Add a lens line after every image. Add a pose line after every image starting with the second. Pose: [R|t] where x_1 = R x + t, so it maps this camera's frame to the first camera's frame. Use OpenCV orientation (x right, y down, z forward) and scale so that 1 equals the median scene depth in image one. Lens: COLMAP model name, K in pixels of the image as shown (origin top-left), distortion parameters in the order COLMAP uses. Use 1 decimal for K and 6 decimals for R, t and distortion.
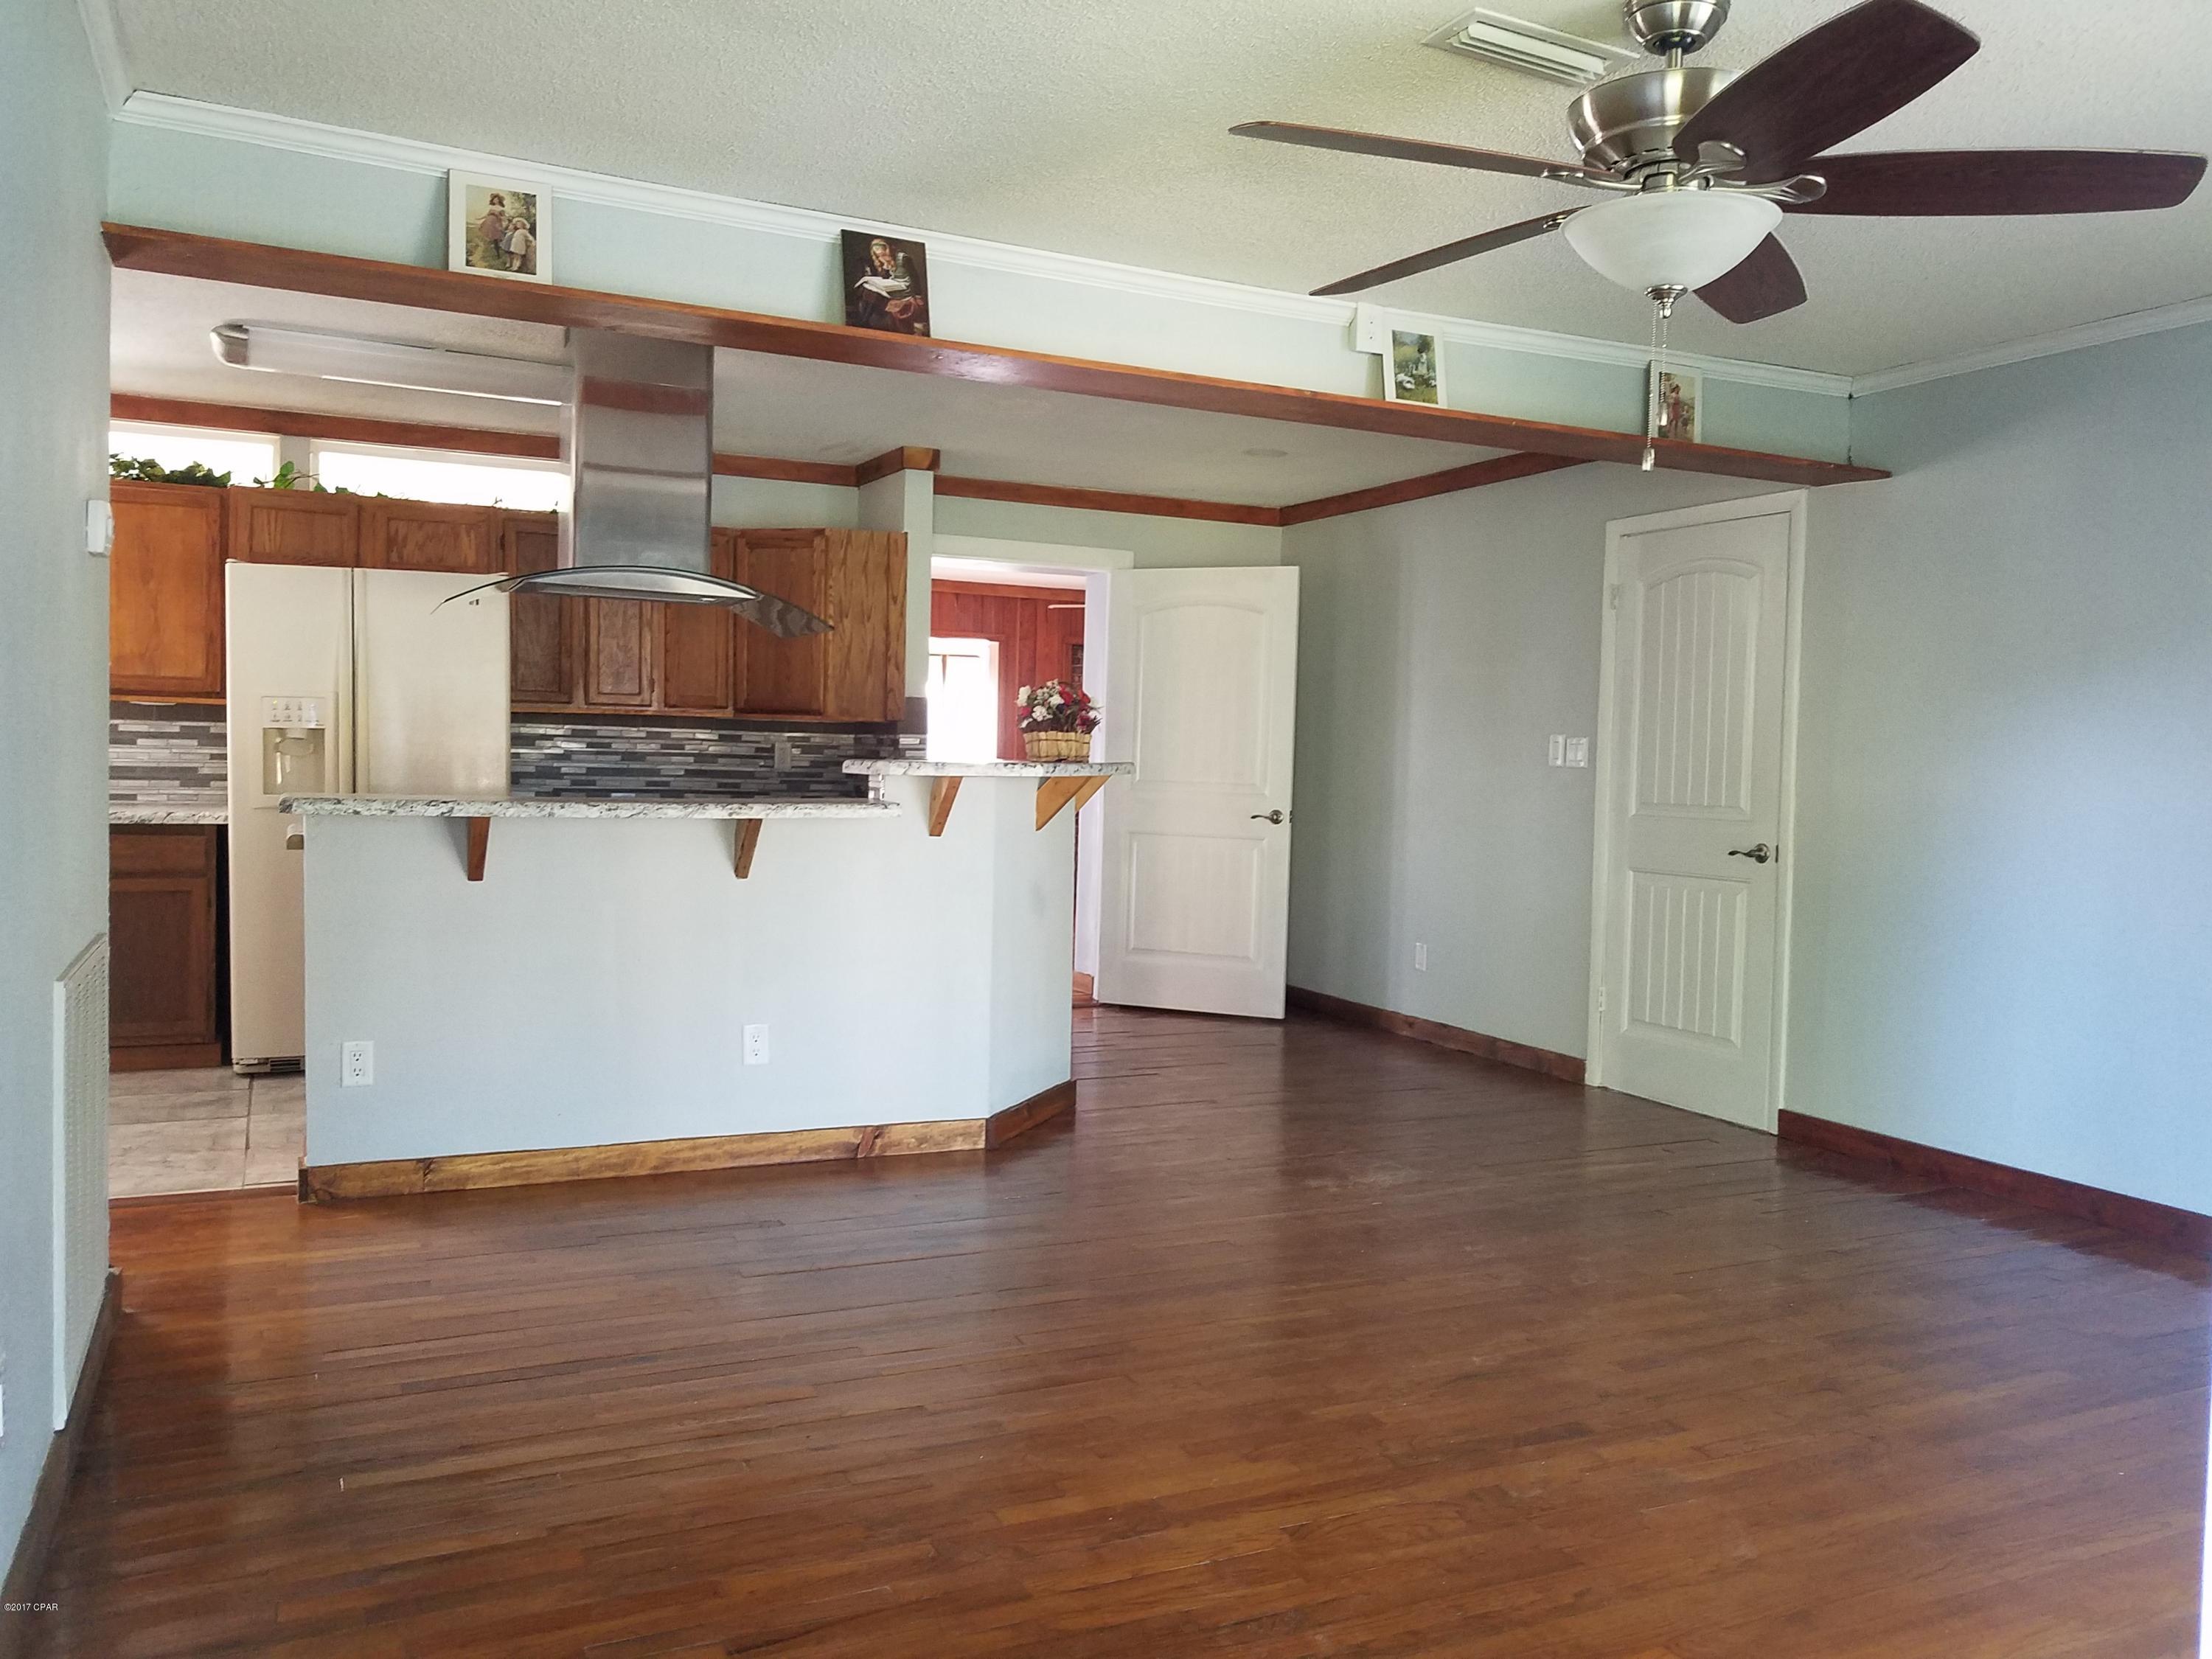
lens RADIAL K [[1728.5, 0, 1106.0], [0, 1728.5, 829.5], [0, 0, 1]] dist [-0.002396, -0.001606]
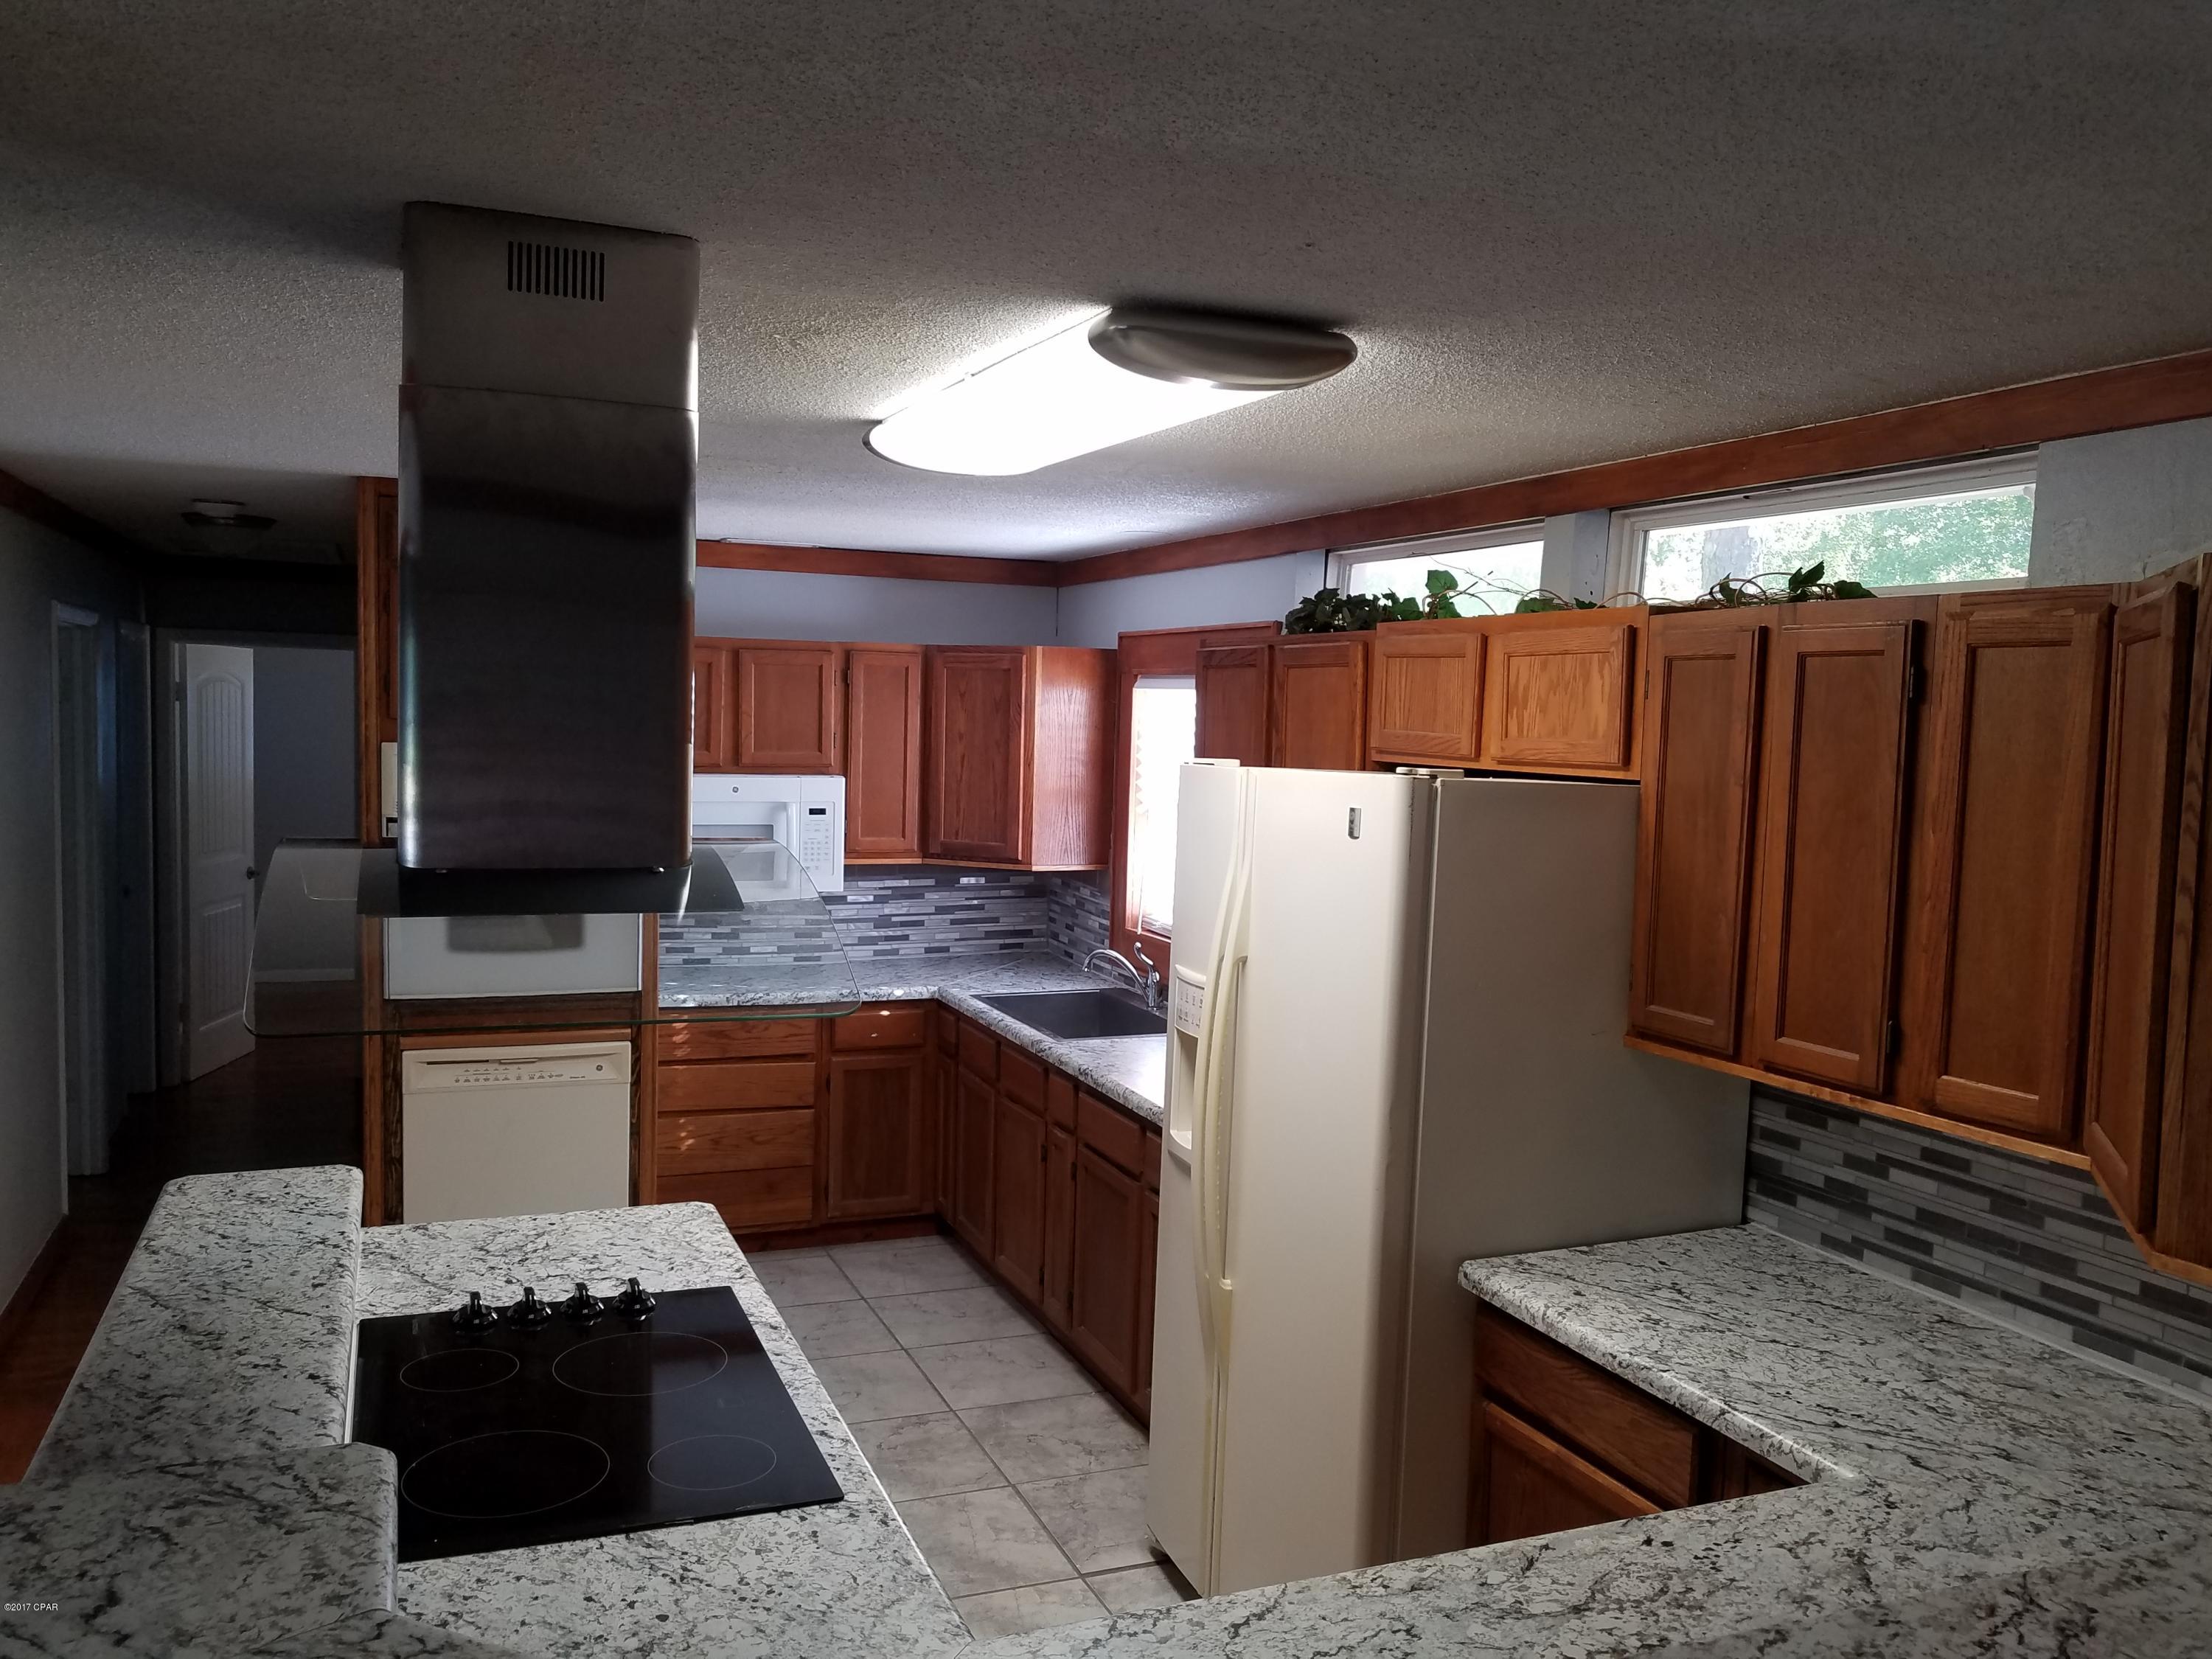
lens RADIAL K [[1728.5, 0, 1106.0], [0, 1728.5, 829.5], [0, 0, 1]] dist [-0.002396, -0.001606]
pose [[-0.058502, 0.040949, -0.997447, 0.141609], [-0.069384, 0.996575, 0.044982, -0.164926], [0.995873, 0.071838, -0.055460, 1.059054]]
